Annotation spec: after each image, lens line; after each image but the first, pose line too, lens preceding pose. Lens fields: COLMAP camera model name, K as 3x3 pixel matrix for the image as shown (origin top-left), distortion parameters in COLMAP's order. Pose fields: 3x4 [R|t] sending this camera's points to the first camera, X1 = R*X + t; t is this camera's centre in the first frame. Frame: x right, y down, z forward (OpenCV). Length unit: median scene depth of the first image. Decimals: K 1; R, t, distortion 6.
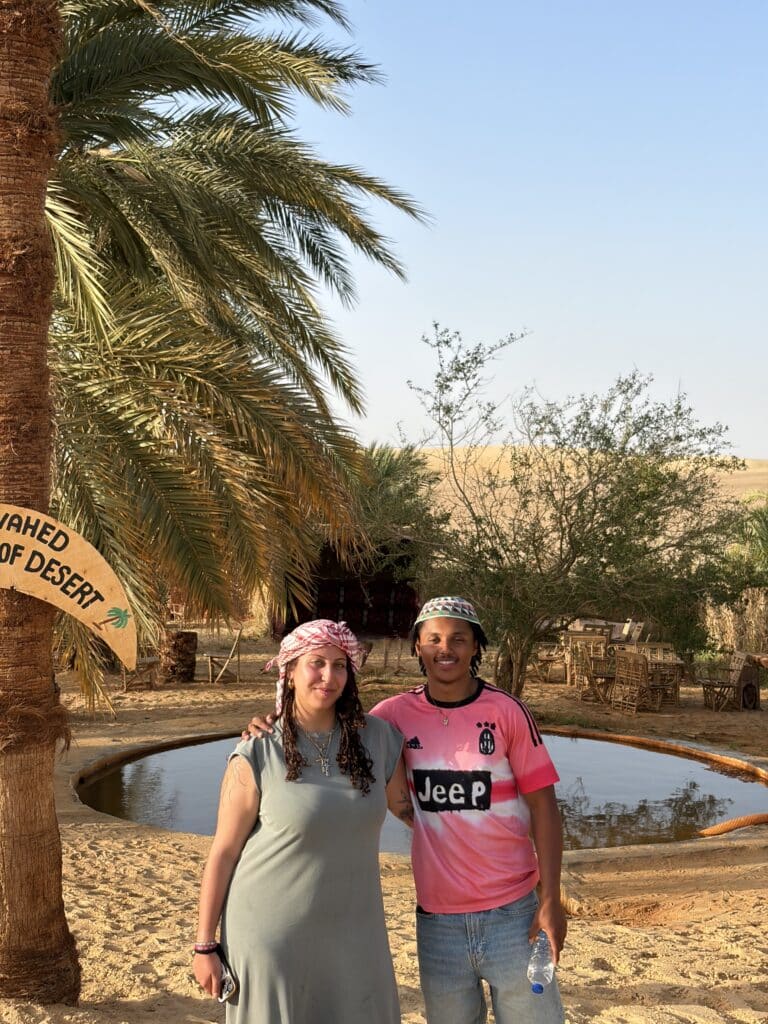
lens RADIAL K [[1458.1, 0, 384.0], [0, 1458.1, 512.0], [0, 0, 1]] dist [0.100628, 0.012973]
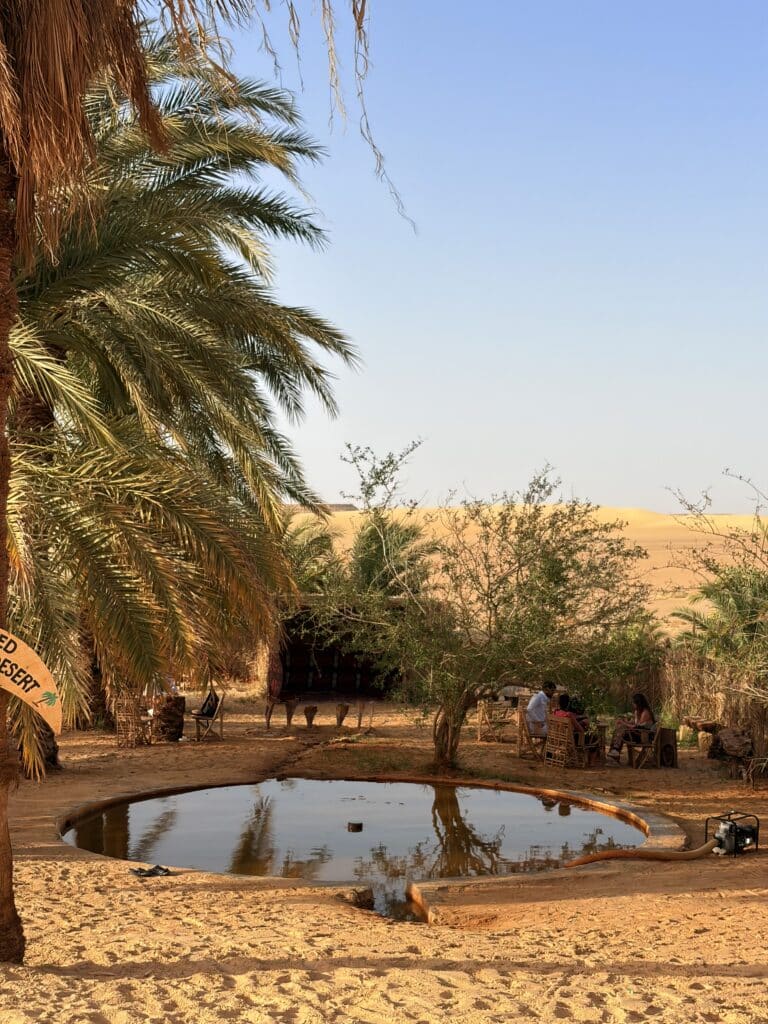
lens RADIAL K [[1530.3, 0, 384.0], [0, 1530.3, 512.0], [0, 0, 1]] dist [0.138845, -0.091096]
pose [[0.999148, -0.001641, -0.041237, 0.107937], [0.000334, 0.999498, -0.031689, -0.032576], [0.041269, 0.031648, 0.998647, -0.268996]]
